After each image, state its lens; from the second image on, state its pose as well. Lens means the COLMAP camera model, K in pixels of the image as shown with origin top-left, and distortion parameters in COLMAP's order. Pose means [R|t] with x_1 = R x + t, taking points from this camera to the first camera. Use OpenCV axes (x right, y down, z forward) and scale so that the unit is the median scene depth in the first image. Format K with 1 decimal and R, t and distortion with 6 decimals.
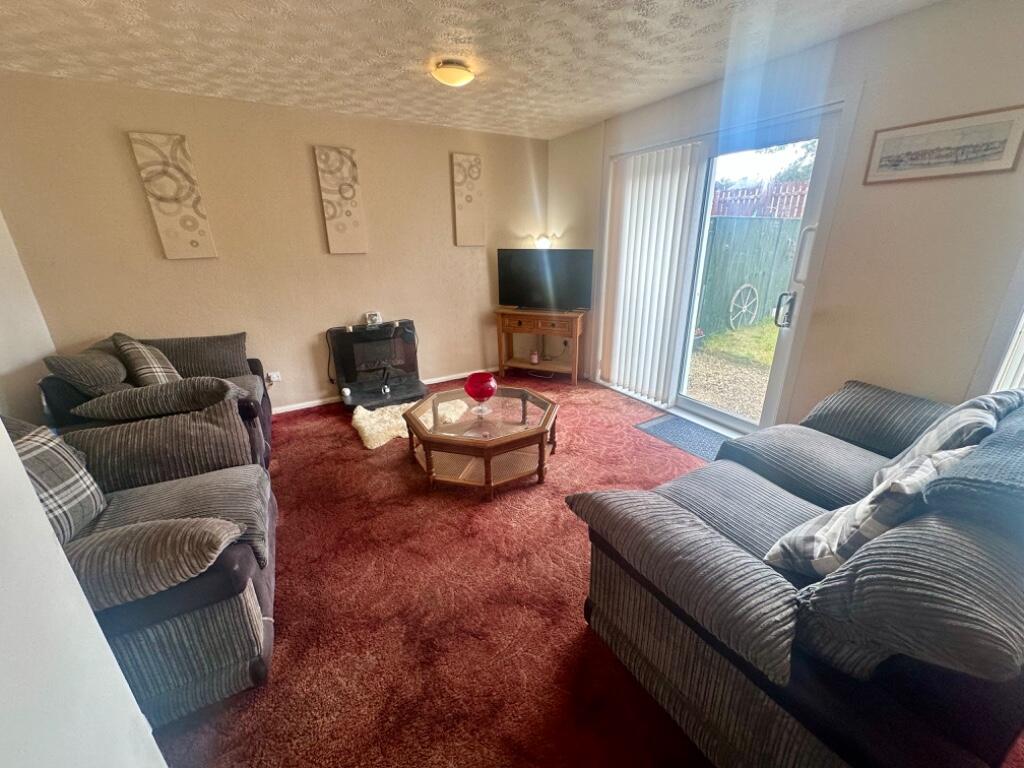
lens RADIAL K [[410.2, 0, 511.9], [0, 410.2, 384.1], [0, 0, 1]] dist [-0.002022, 0.000690]
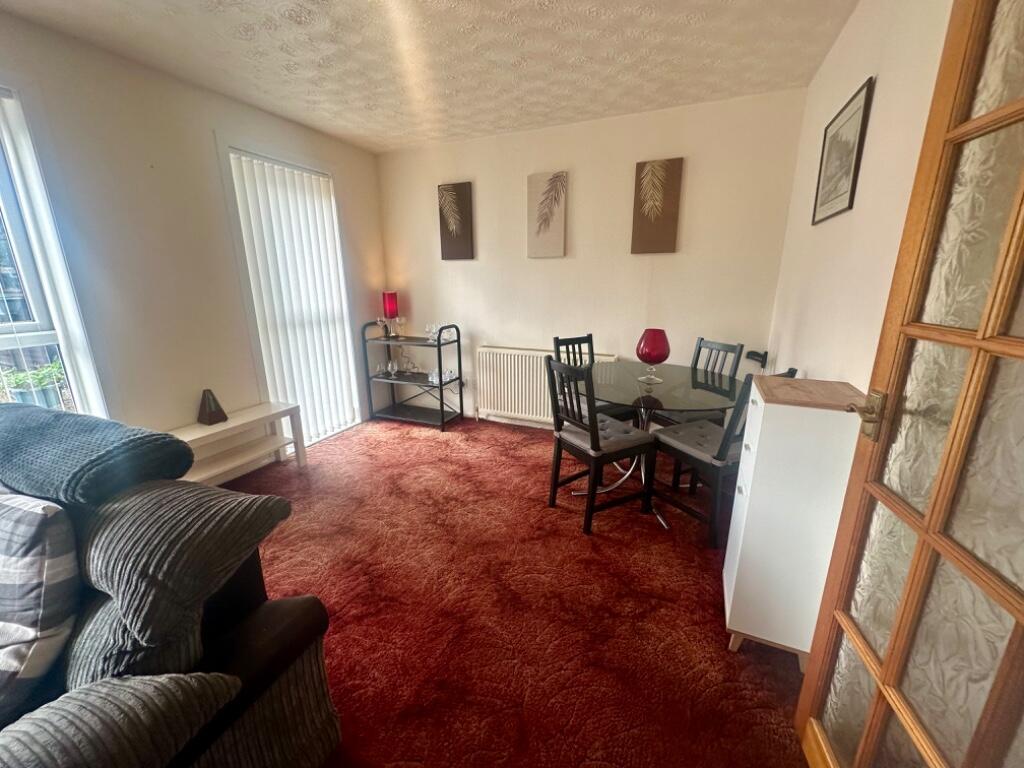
lens RADIAL K [[410.2, 0, 514.7], [0, 410.2, 380.3], [0, 0, 1]] dist [-0.002022, 0.000690]
pose [[-0.595222, -0.186369, 0.781651, -0.142966], [0.280569, 0.863313, 0.419491, -0.038784], [-0.752989, 0.468997, -0.461574, 0.283354]]
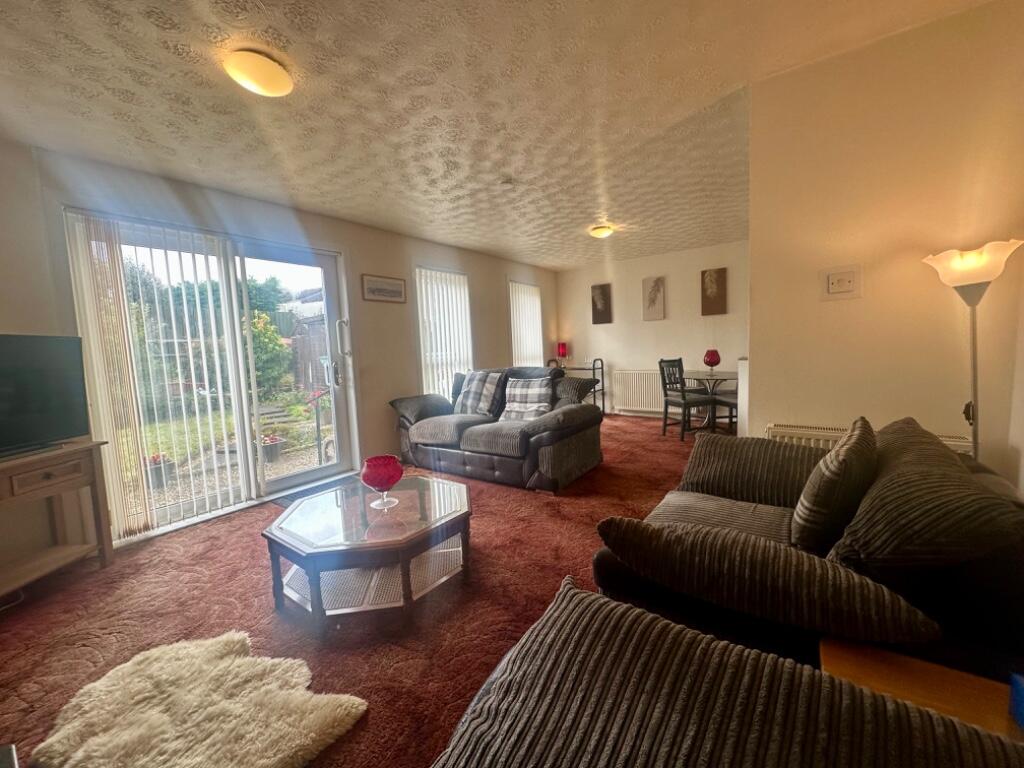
lens RADIAL K [[410.2, 0, 510.9], [0, 410.2, 382.7], [0, 0, 1]] dist [-0.002022, 0.000690]
pose [[-0.402301, -0.053813, 0.913924, -1.314749], [0.350784, 0.913025, 0.208172, -0.343537], [-0.845639, 0.404338, -0.348435, 1.433126]]
